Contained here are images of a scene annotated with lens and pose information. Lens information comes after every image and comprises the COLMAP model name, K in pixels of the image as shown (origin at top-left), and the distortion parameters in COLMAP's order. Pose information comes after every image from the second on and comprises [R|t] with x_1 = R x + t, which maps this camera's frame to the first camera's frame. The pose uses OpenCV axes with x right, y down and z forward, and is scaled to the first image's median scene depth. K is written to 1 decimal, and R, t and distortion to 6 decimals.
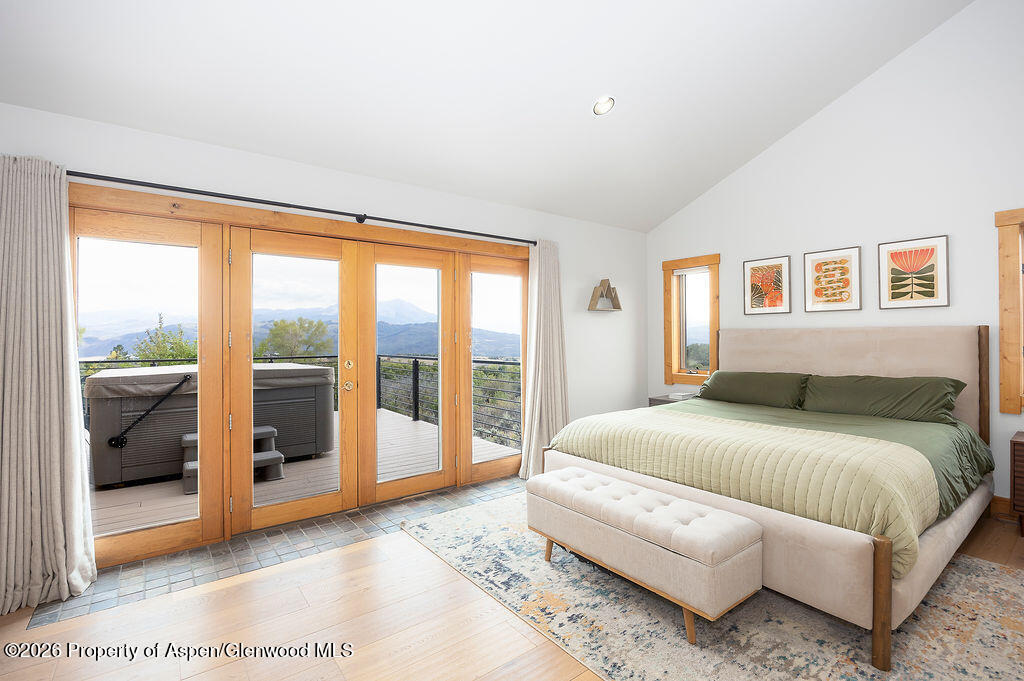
lens RADIAL K [[474.3, 0, 512.0], [0, 474.3, 340.5], [0, 0, 1]] dist [-0.002031, -0.000180]
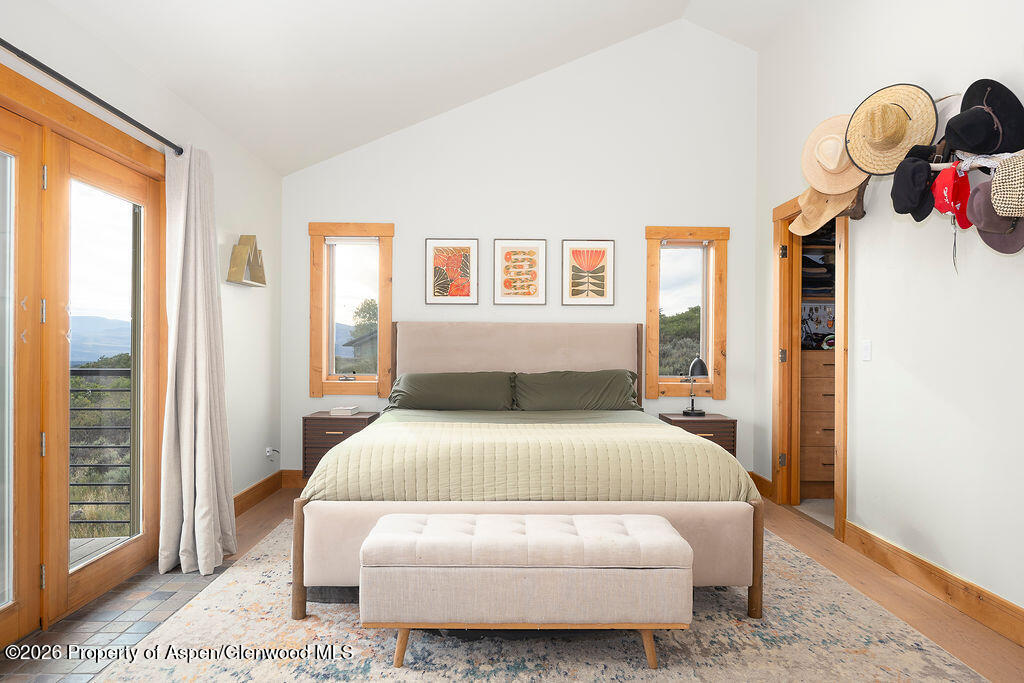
lens RADIAL K [[647.7, 0, 512.1], [0, 647.7, 353.7], [0, 0, 1]] dist [0.001585, 0.000209]
pose [[0.594776, 0.002319, 0.803888, -0.368374], [-0.005446, 0.999985, 0.001146, 0.033773], [-0.803873, -0.005060, 0.594779, 0.259049]]
